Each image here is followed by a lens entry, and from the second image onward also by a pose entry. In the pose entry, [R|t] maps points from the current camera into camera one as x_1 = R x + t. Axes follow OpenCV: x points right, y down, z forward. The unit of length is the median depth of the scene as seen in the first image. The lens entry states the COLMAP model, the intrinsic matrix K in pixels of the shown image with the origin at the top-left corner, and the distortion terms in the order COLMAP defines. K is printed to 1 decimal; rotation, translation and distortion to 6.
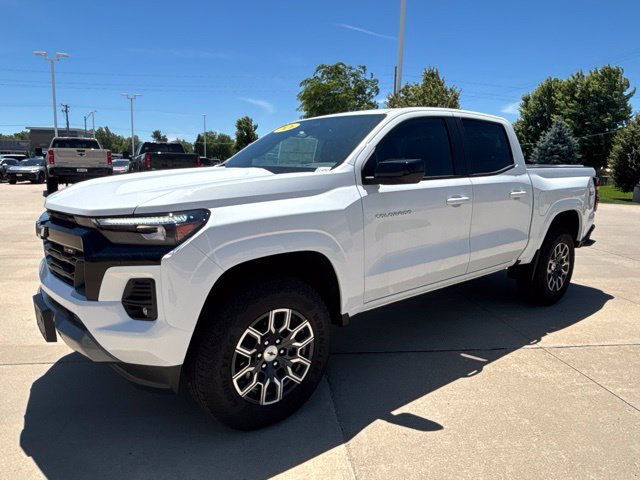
lens RADIAL K [[436.5, 0, 320.0], [0, 436.5, 240.0], [0, 0, 1]] dist [0.037322, -0.051677]
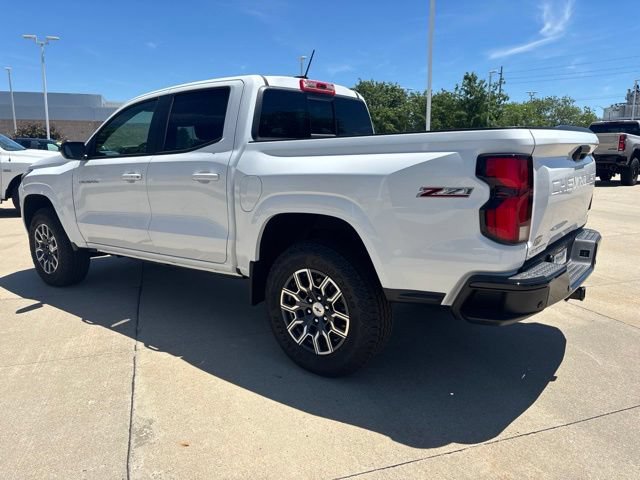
lens RADIAL K [[485.4, 0, 313.4], [0, 485.4, 248.6], [0, 0, 1]] dist [0.043863, -0.063082]
pose [[0.215041, 0.169494, -0.961784, 1.572317], [-0.149839, 0.978890, 0.139007, -0.148562], [0.965042, 0.114220, 0.235899, 1.153457]]
